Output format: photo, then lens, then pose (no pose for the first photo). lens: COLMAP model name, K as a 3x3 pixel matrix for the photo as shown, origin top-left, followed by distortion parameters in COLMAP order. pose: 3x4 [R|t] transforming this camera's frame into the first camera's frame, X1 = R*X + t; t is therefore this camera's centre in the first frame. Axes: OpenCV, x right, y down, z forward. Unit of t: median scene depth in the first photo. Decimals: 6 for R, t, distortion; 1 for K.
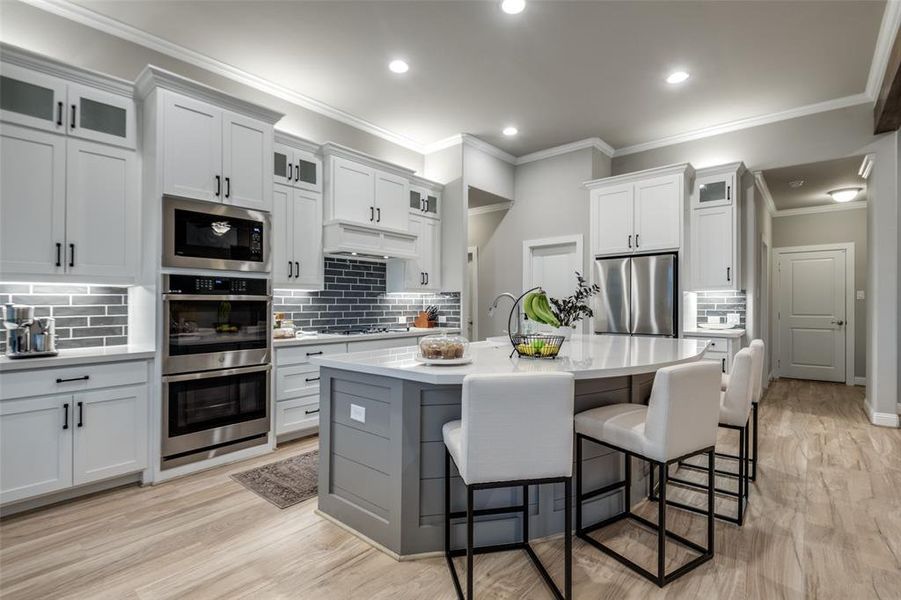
lens RADIAL K [[428.3, 0, 450.5], [0, 428.3, 300.0], [0, 0, 1]] dist [0.025497, -0.011091]
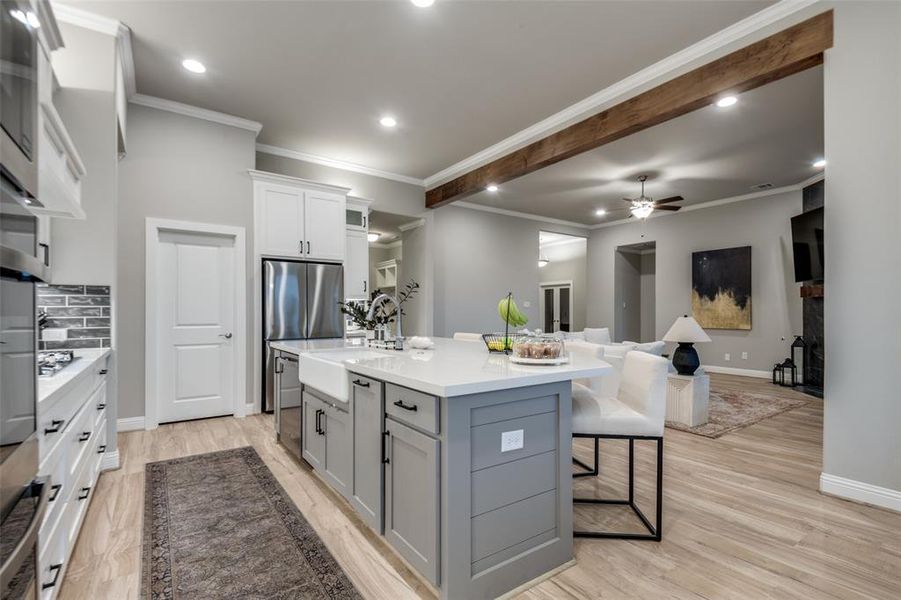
lens RADIAL K [[418.3, 0, 455.7], [0, 418.3, 310.9], [0, 0, 1]] dist [0.034696, -0.023970]
pose [[0.243587, 0.007017, 0.969854, -0.480473], [-0.013133, 0.999906, -0.003936, 0.013881], [-0.969790, -0.011778, 0.243656, 0.442264]]
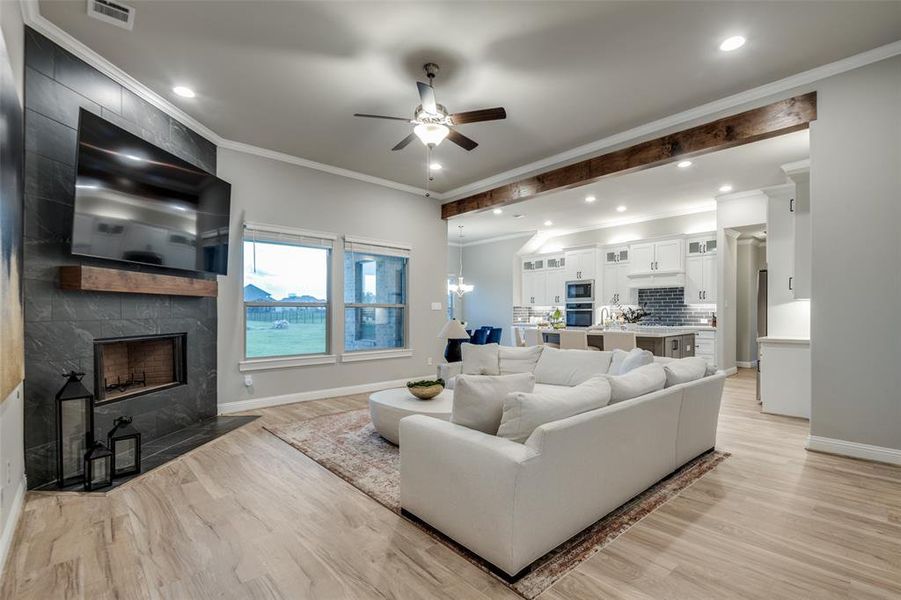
lens RADIAL K [[417.6, 0, 455.6], [0, 417.6, 311.5], [0, 0, 1]] dist [0.016644, -0.009738]
pose [[-0.127602, 0.003282, -0.991820, 1.773285], [0.017700, 0.999843, 0.001031, -0.007975], [0.991667, -0.017424, -0.127640, 0.324604]]
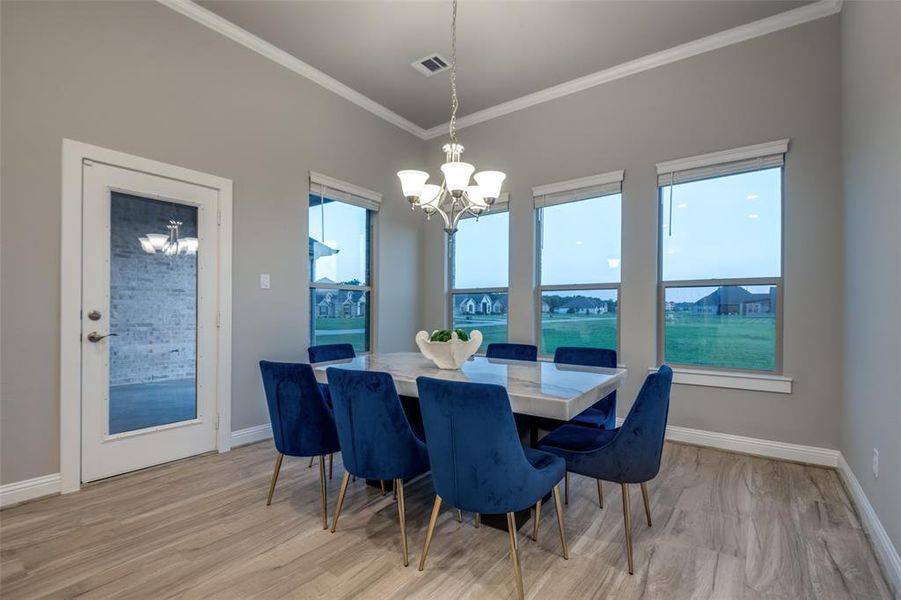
lens RADIAL K [[420.5, 0, 449.8], [0, 420.5, 311.1], [0, 0, 1]] dist [0.011540, 0.000023]
pose [[-0.997562, -0.002222, -0.069751, -0.297627], [-0.001360, 0.999922, -0.012417, 0.031755], [0.069773, -0.012292, -0.997487, 0.596047]]
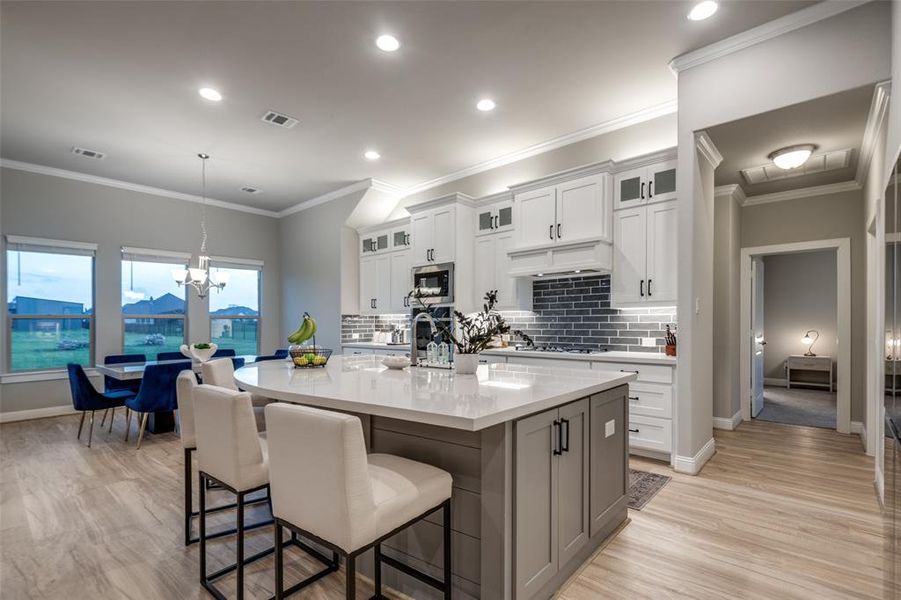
lens RADIAL K [[409.3, 0, 461.6], [0, 409.3, 324.0], [0, 0, 1]] dist [0.023966, -0.000236]
pose [[-0.012518, 0.006537, -0.999900, 0.738913], [0.018720, 0.999805, 0.006302, 0.002714], [0.999746, -0.018639, -0.012637, 0.761372]]
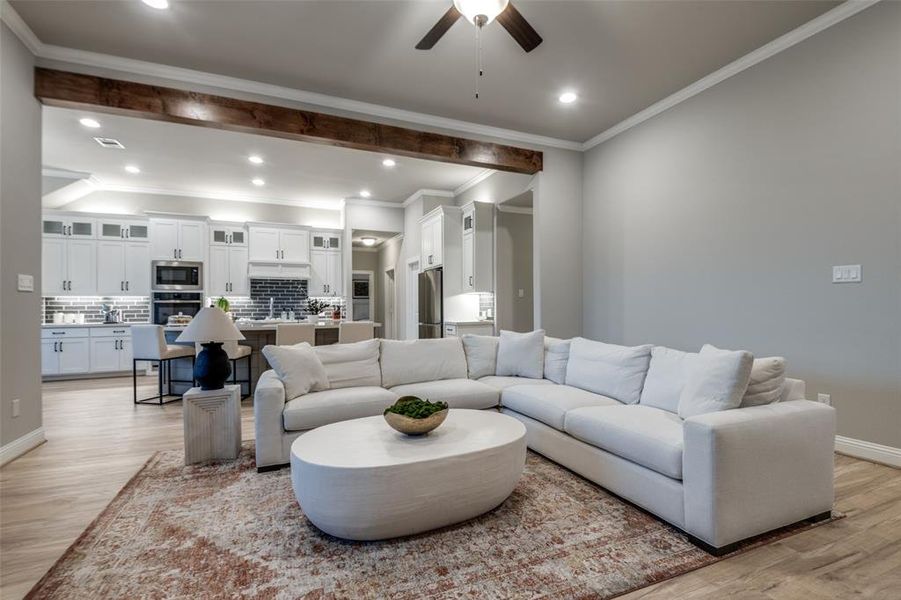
lens RADIAL K [[417.6, 0, 455.6], [0, 417.6, 311.5], [0, 0, 1]] dist [0.016644, -0.009738]
pose [[0.901486, -0.000679, -0.432809, 1.203952], [0.010065, 0.999761, 0.019394, 0.013019], [0.432692, -0.021840, 0.901277, -0.264924]]
